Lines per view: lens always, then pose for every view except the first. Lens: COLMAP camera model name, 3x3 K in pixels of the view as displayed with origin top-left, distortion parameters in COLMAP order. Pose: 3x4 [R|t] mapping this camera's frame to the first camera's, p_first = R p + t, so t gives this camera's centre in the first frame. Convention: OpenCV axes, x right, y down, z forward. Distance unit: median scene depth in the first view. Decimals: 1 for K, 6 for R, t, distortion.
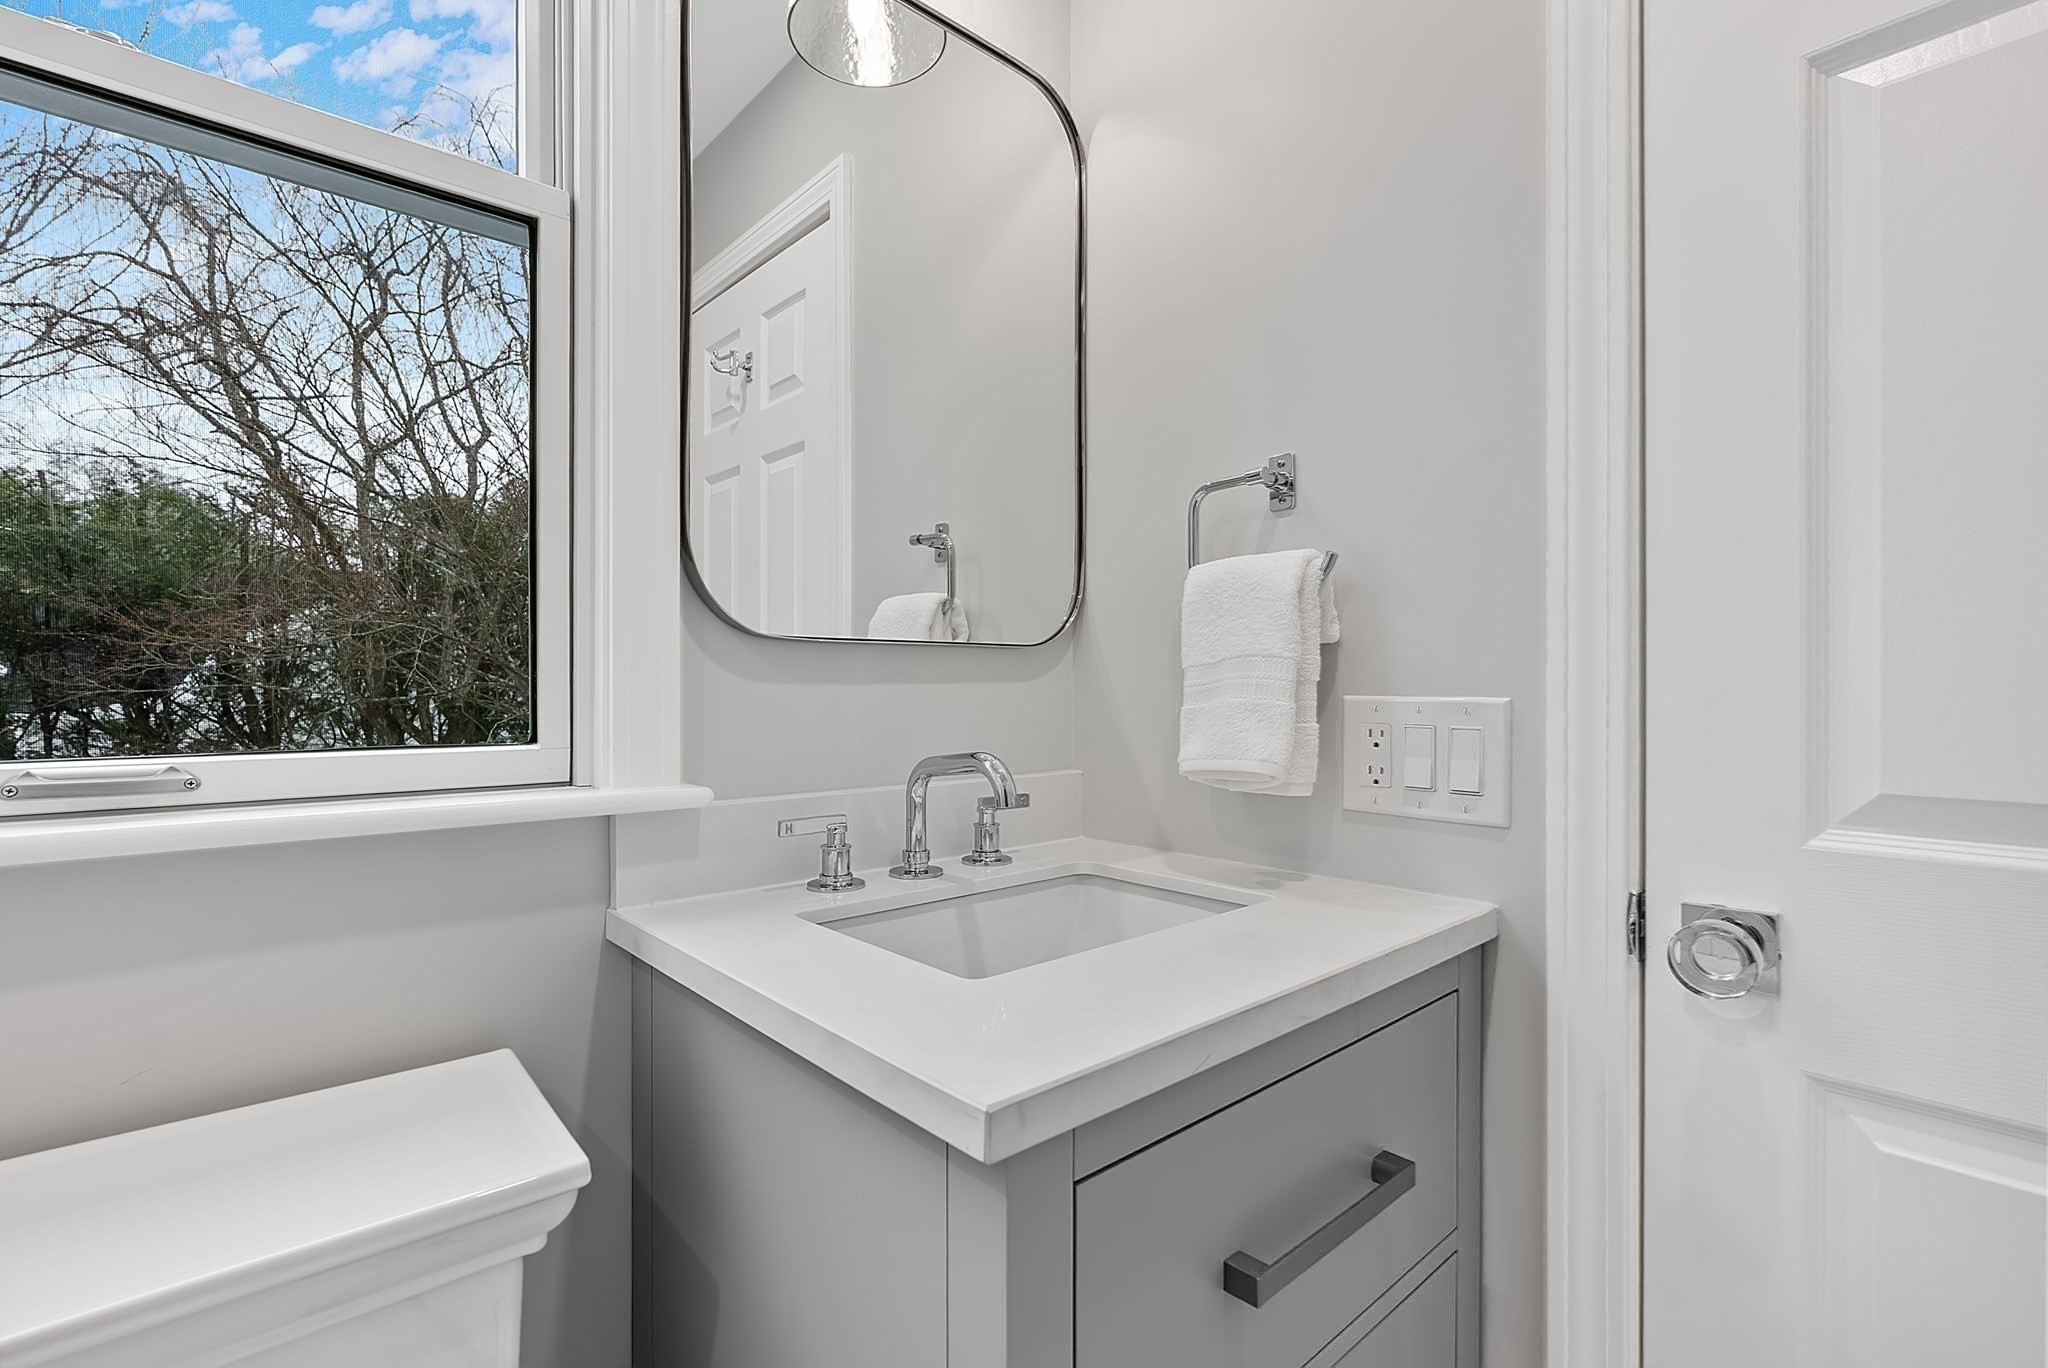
lens RADIAL K [[928.1, 0, 1019.2], [0, 928.1, 676.6], [0, 0, 1]] dist [-0.015813, 0.006758]
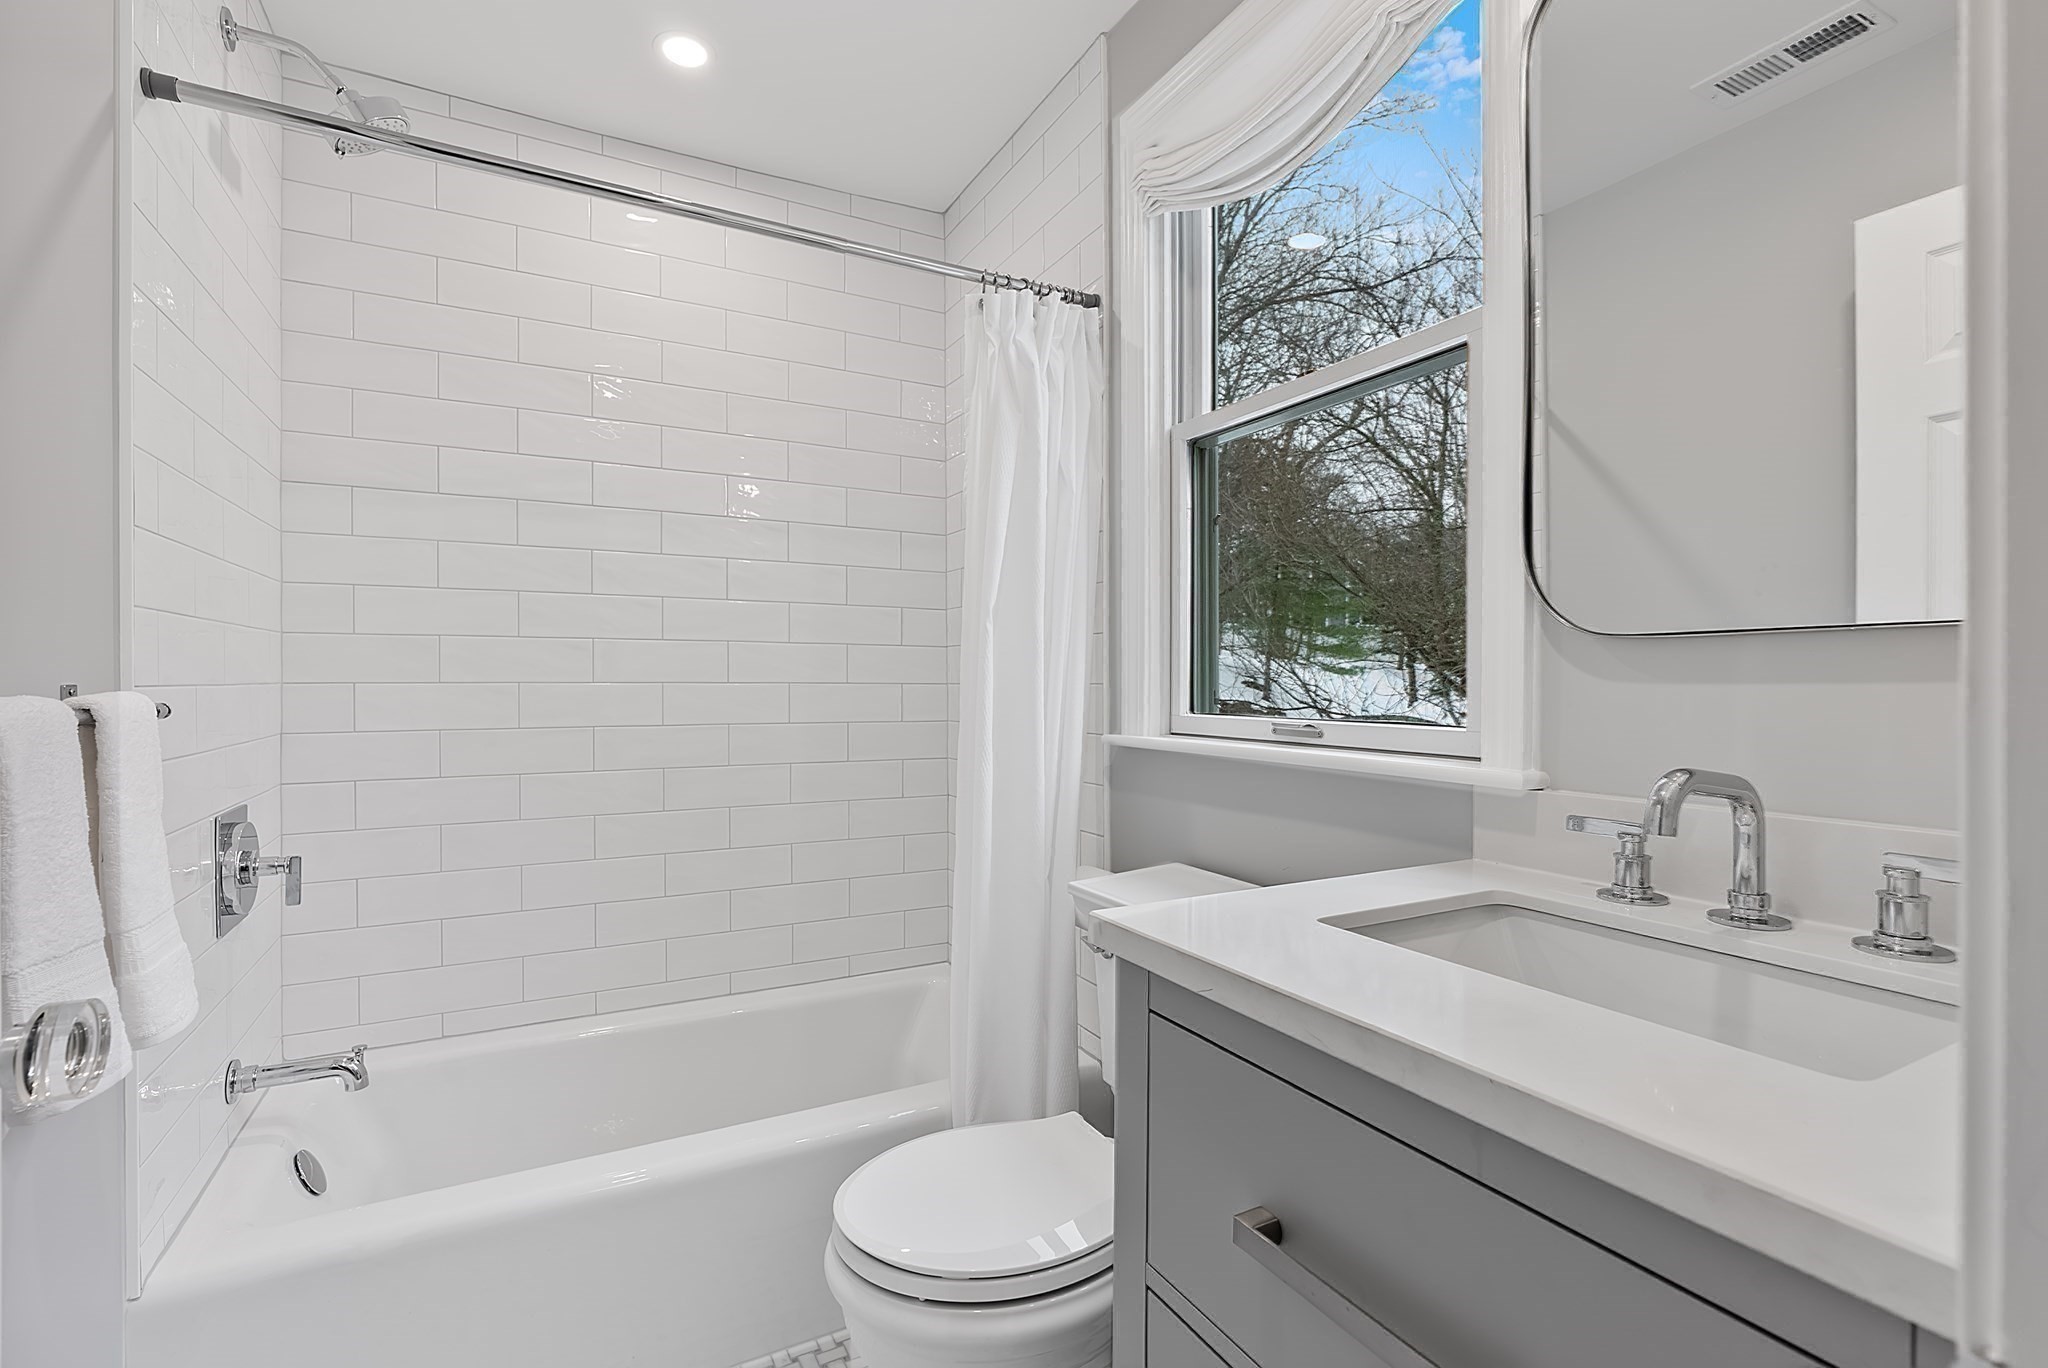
lens RADIAL K [[928.1, 0, 1019.2], [0, 928.1, 676.6], [0, 0, 1]] dist [-0.015813, 0.006758]
pose [[-0.236460, -0.012769, -0.971557, 0.845022], [-0.001889, 0.999918, -0.012682, 0.014491], [0.971639, -0.001164, -0.236465, 0.615862]]
